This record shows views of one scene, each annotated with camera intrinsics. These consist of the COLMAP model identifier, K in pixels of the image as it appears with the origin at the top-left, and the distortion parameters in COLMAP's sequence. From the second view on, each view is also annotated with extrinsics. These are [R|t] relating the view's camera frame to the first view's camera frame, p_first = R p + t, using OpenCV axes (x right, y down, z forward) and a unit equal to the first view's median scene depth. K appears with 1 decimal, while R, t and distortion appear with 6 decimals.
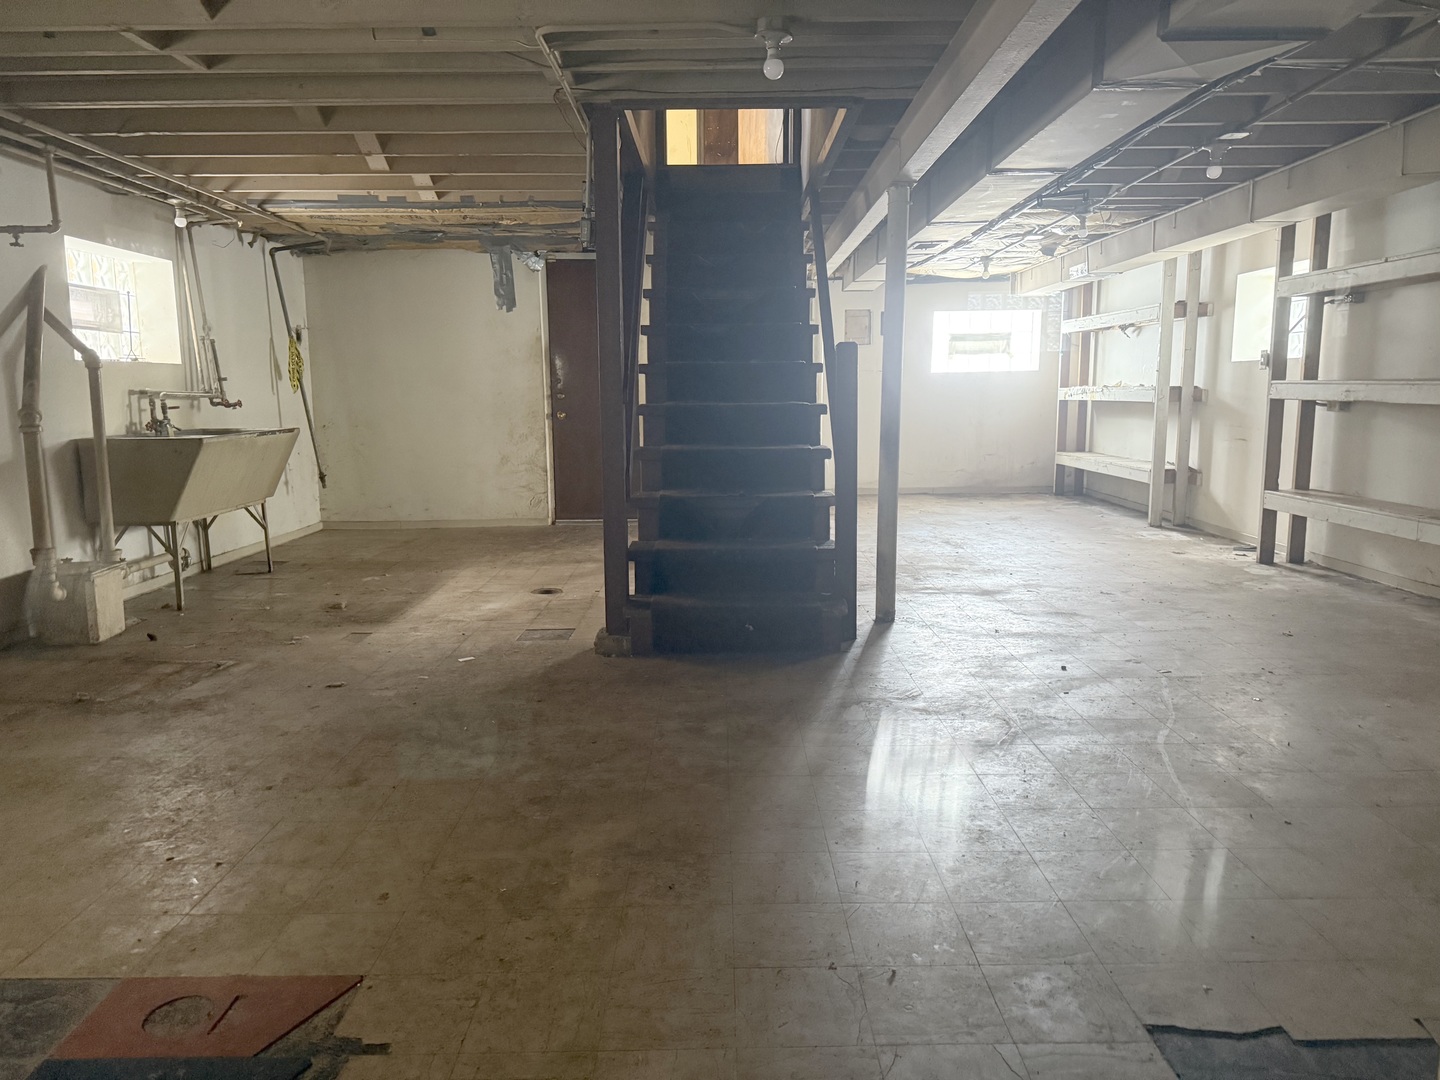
lens RADIAL K [[1011.0, 0, 721.6], [0, 1011.0, 537.1], [0, 0, 1]] dist [-0.005629, -0.011877]
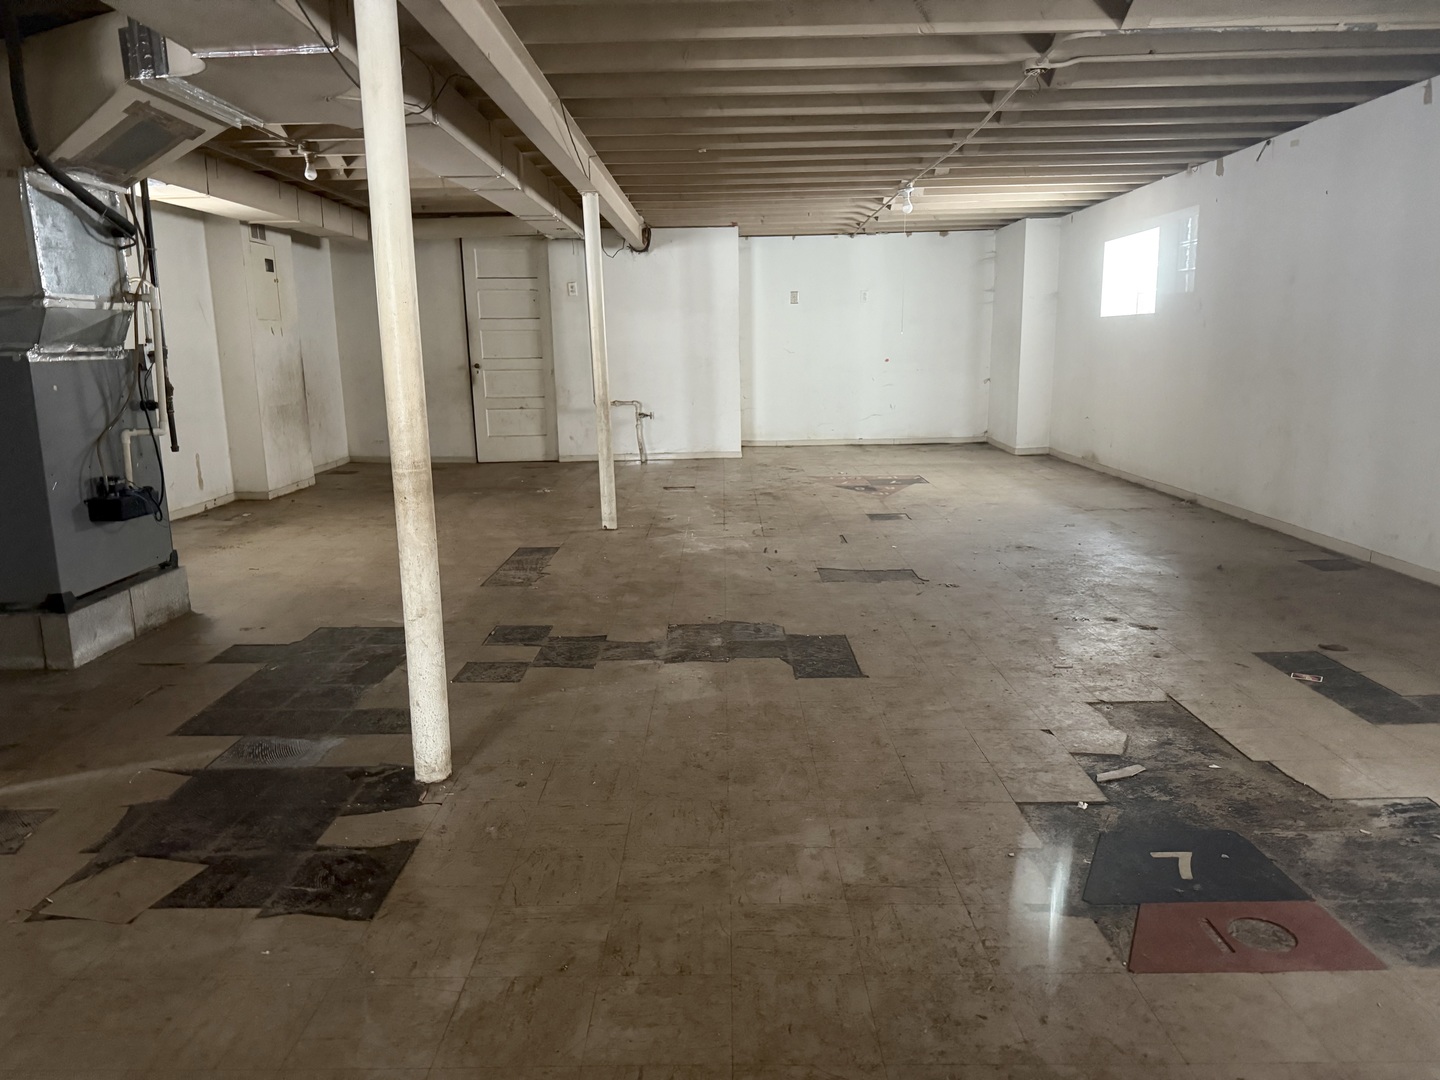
lens RADIAL K [[1011.0, 0, 721.4], [0, 1011.0, 542.8], [0, 0, 1]] dist [-0.005629, -0.011877]
pose [[-0.999575, 0.029002, 0.002892, 0.007540], [0.028270, 0.940638, 0.338233, -0.266507], [0.007089, 0.338171, -0.941058, 1.786043]]
